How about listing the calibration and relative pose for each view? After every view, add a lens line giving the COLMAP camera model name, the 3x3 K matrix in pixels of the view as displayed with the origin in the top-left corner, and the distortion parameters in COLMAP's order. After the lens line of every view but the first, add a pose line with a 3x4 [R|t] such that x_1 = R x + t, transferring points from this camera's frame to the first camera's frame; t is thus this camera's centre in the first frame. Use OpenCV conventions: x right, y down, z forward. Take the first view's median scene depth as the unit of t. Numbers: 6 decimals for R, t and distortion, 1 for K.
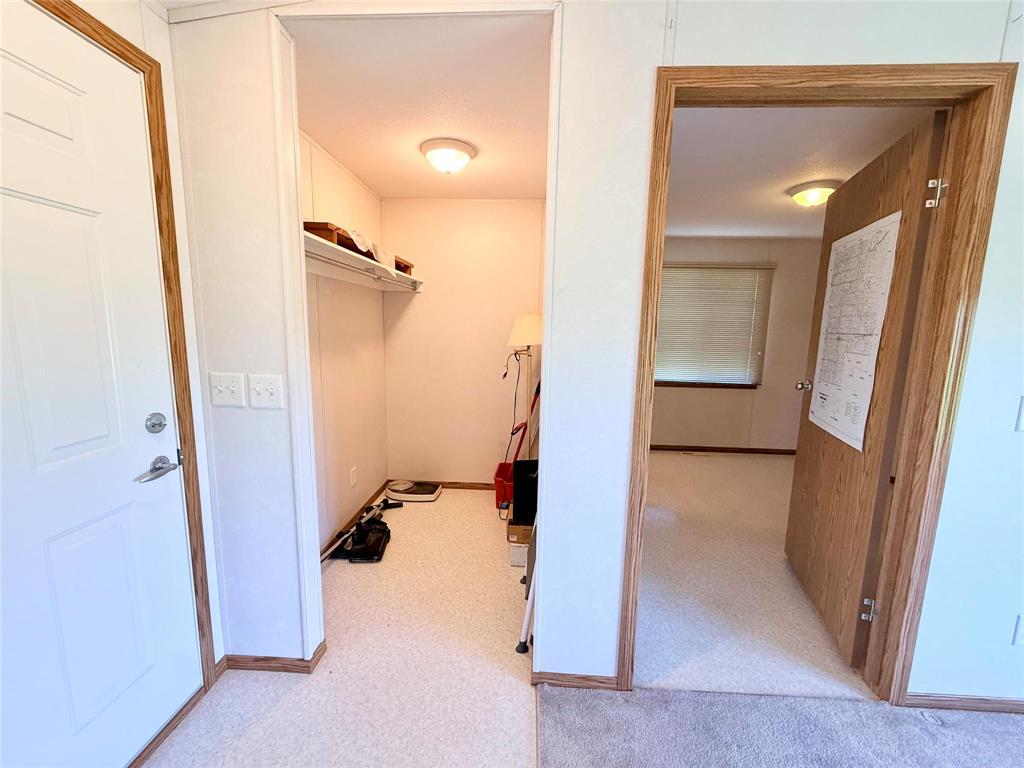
lens RADIAL K [[406.7, 0, 510.6], [0, 406.7, 385.3], [0, 0, 1]] dist [-0.001615, 0.000085]
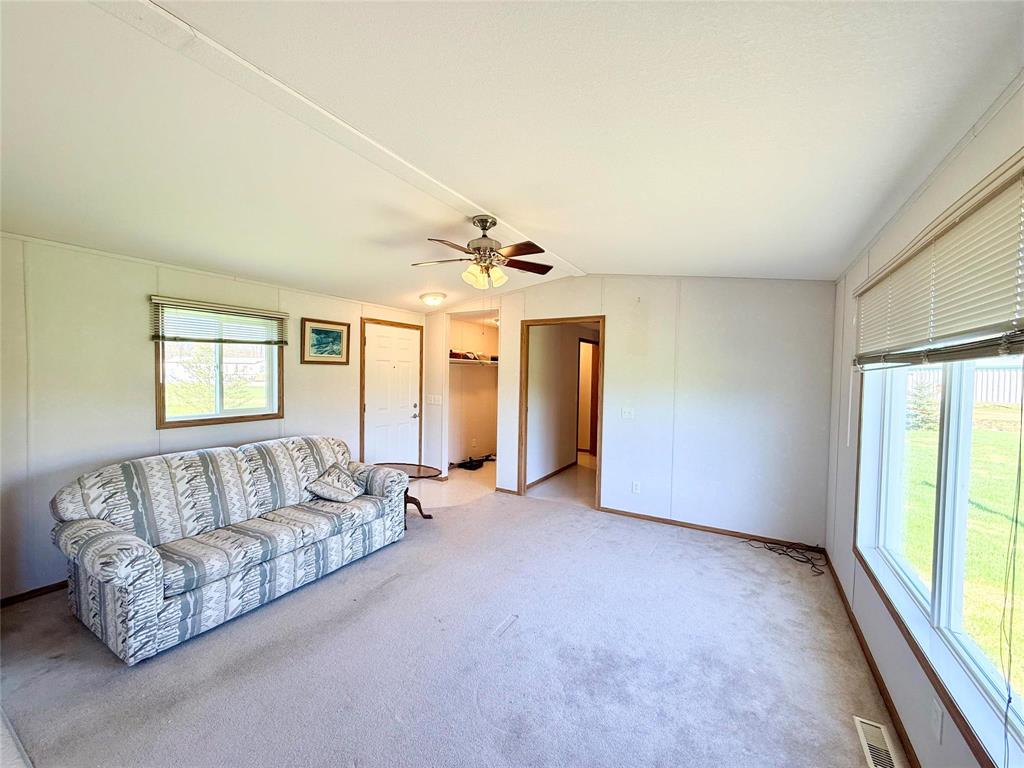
lens RADIAL K [[406.7, 0, 510.6], [0, 406.7, 385.3], [0, 0, 1]] dist [-0.001615, 0.000085]
pose [[0.880471, 0.010492, -0.473983, 1.986550], [-0.066765, 0.992536, -0.102052, 0.239944], [0.469375, 0.121500, 0.874600, -2.244143]]
